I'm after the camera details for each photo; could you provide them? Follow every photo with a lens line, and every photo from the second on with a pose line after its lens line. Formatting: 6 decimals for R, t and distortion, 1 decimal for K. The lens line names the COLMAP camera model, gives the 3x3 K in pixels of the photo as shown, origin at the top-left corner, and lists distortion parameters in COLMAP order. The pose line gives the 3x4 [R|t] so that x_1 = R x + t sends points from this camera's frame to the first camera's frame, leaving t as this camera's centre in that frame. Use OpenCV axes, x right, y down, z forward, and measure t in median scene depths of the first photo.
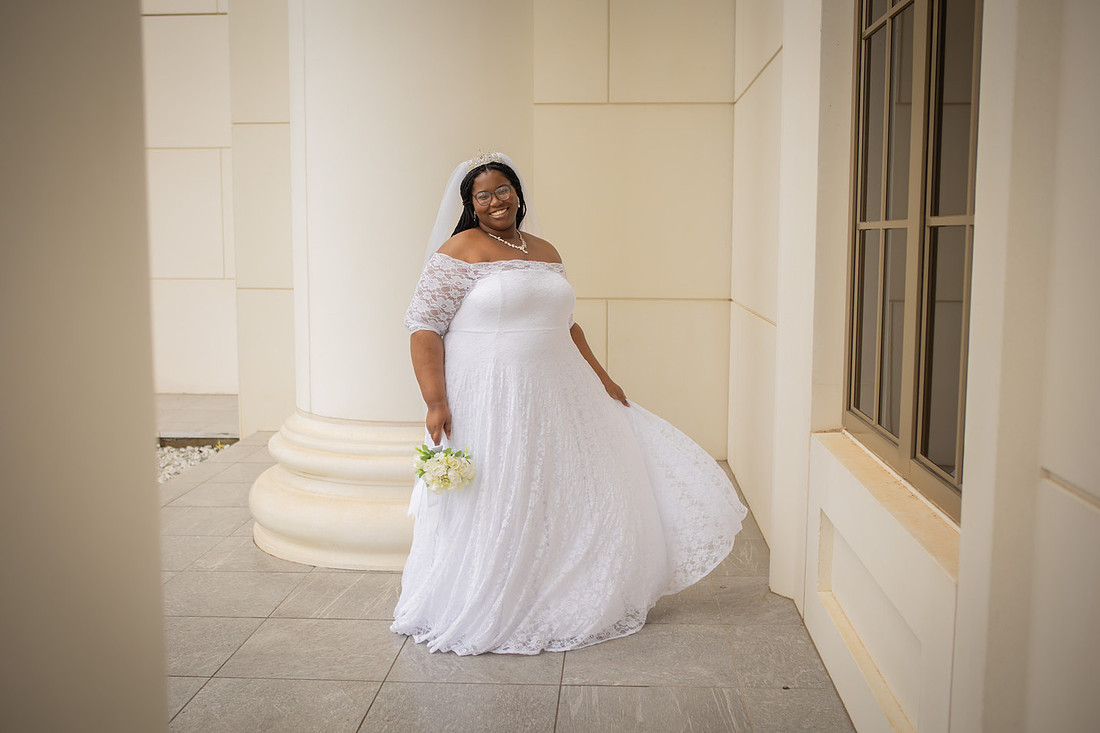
lens RADIAL K [[1106.1, 0, 550.0], [0, 1106.1, 366.5], [0, 0, 1]] dist [-0.044746, 0.010941]
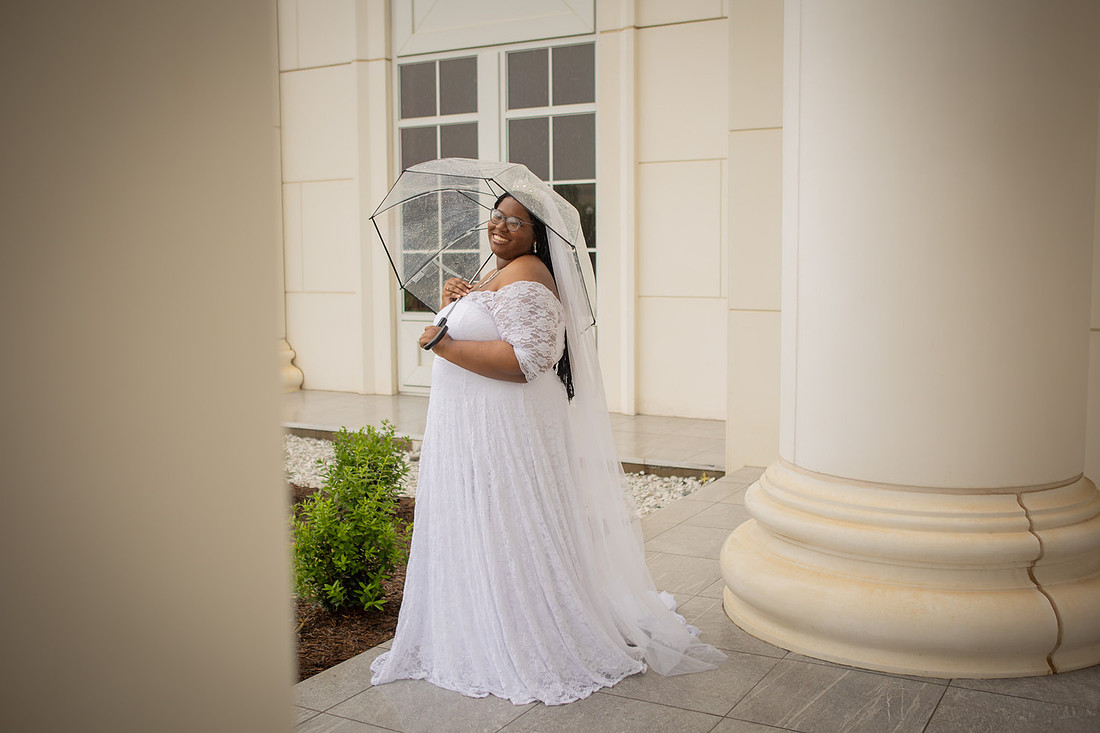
lens RADIAL K [[1102.4, 0, 550.0], [0, 1102.4, 366.5], [0, 0, 1]] dist [-0.049962, 0.011212]
pose [[0.897484, 0.035164, -0.439644, -0.022909], [-0.040702, 0.999166, -0.003172, -0.026781], [0.439166, 0.020741, 0.898167, 0.204960]]
